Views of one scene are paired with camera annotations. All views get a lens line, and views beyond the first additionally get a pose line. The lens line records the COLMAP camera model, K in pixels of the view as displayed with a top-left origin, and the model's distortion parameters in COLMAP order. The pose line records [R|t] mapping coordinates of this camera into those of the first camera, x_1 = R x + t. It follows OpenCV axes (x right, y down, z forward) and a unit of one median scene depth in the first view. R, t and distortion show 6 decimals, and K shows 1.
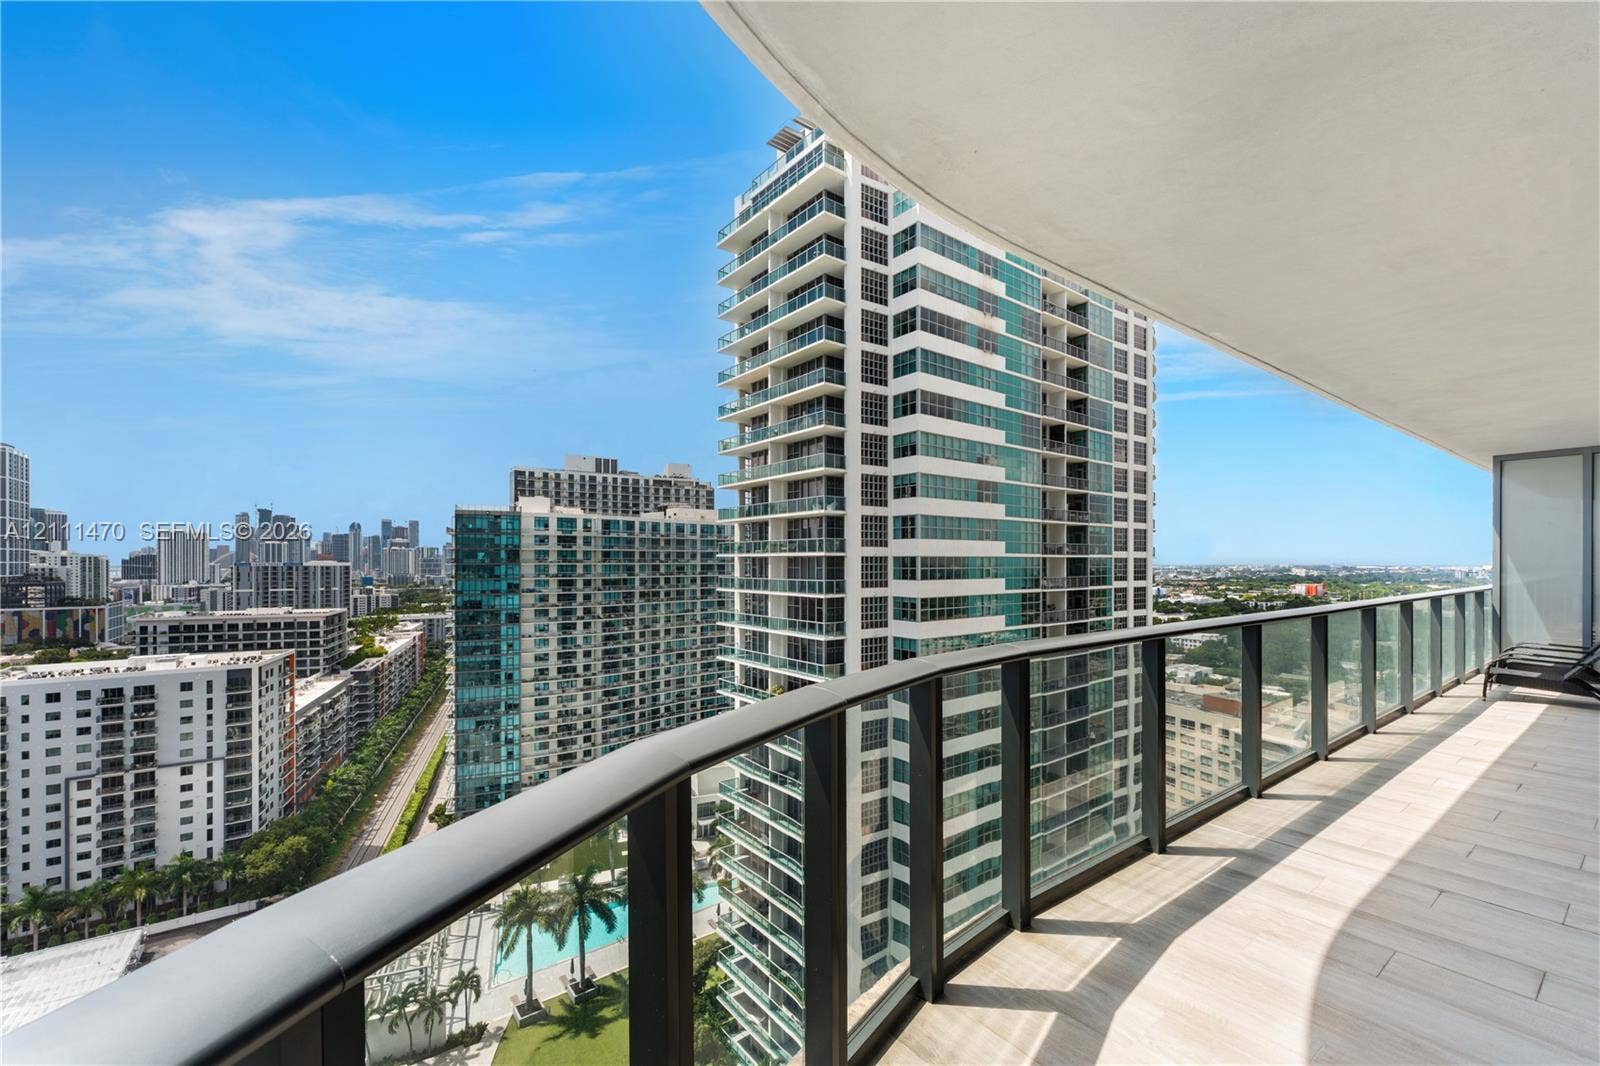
lens RADIAL K [[653.6, 0, 791.3], [0, 653.6, 564.2], [0, 0, 1]] dist [-0.000897, -0.000314]
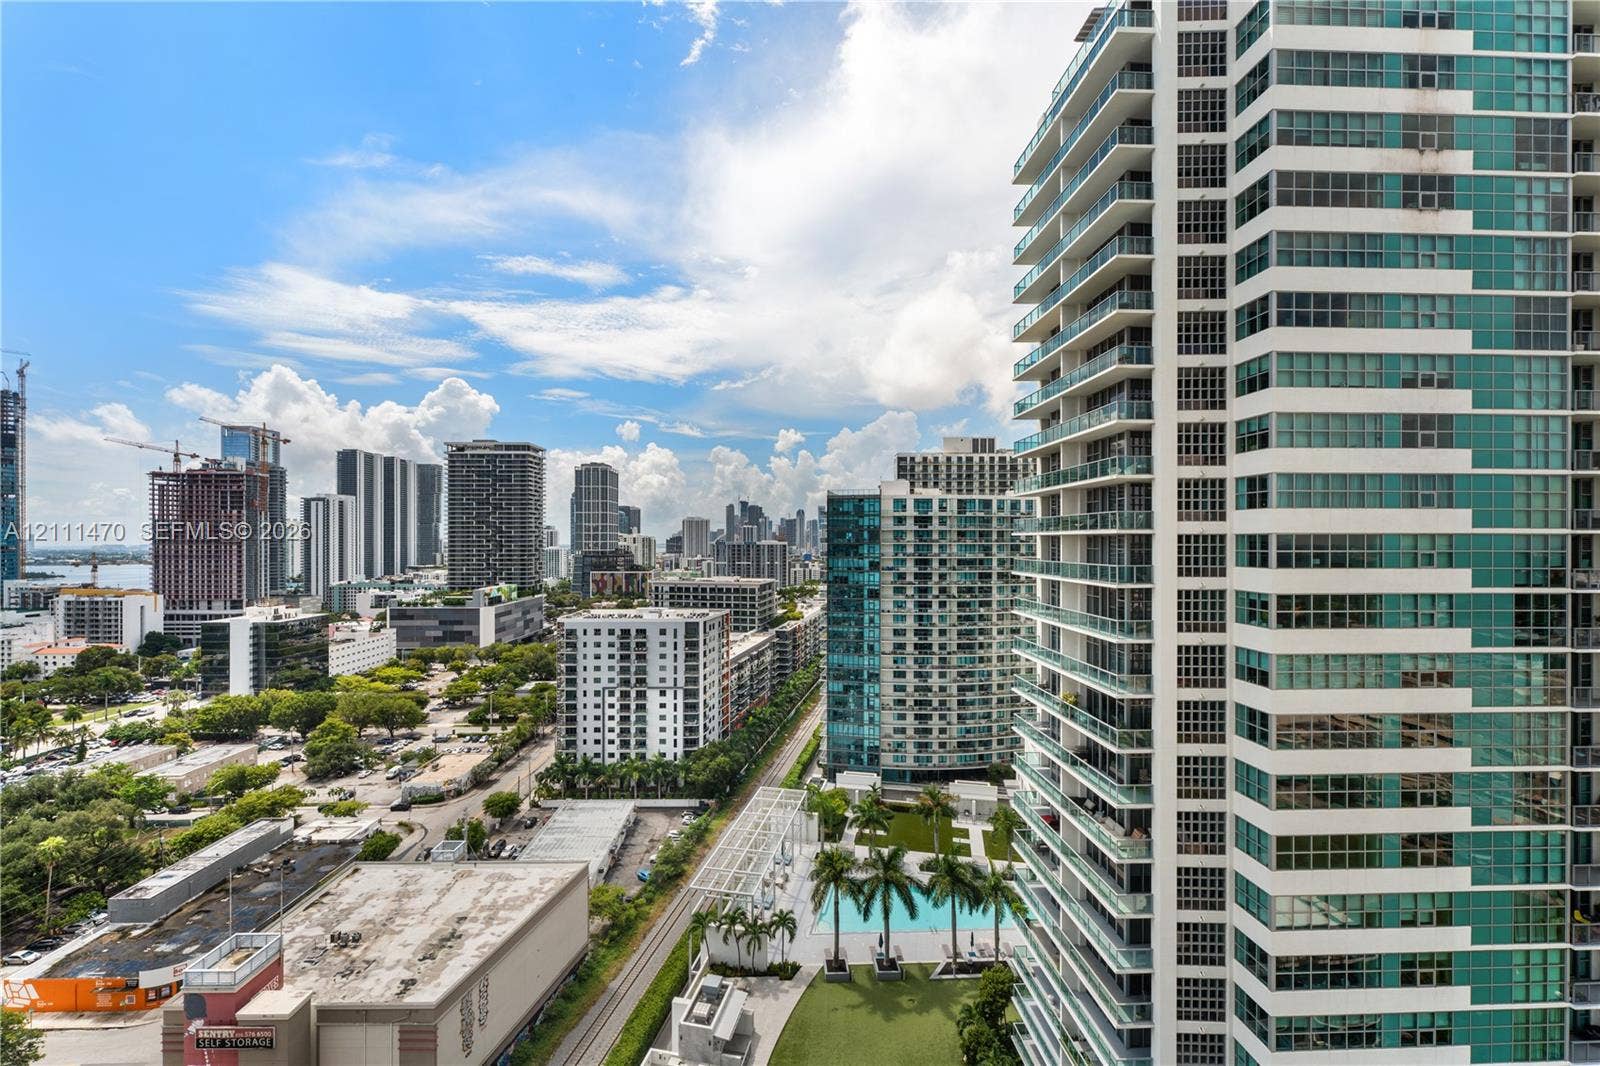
lens RADIAL K [[635.7, 0, 796.7], [0, 635.7, 542.2], [0, 0, 1]] dist [-0.000356, -0.000370]
pose [[0.816029, 0.001937, -0.578007, 0.073409], [-0.003518, 0.999993, -0.001617, -0.000013], [0.578000, 0.003353, 0.816030, 0.068848]]
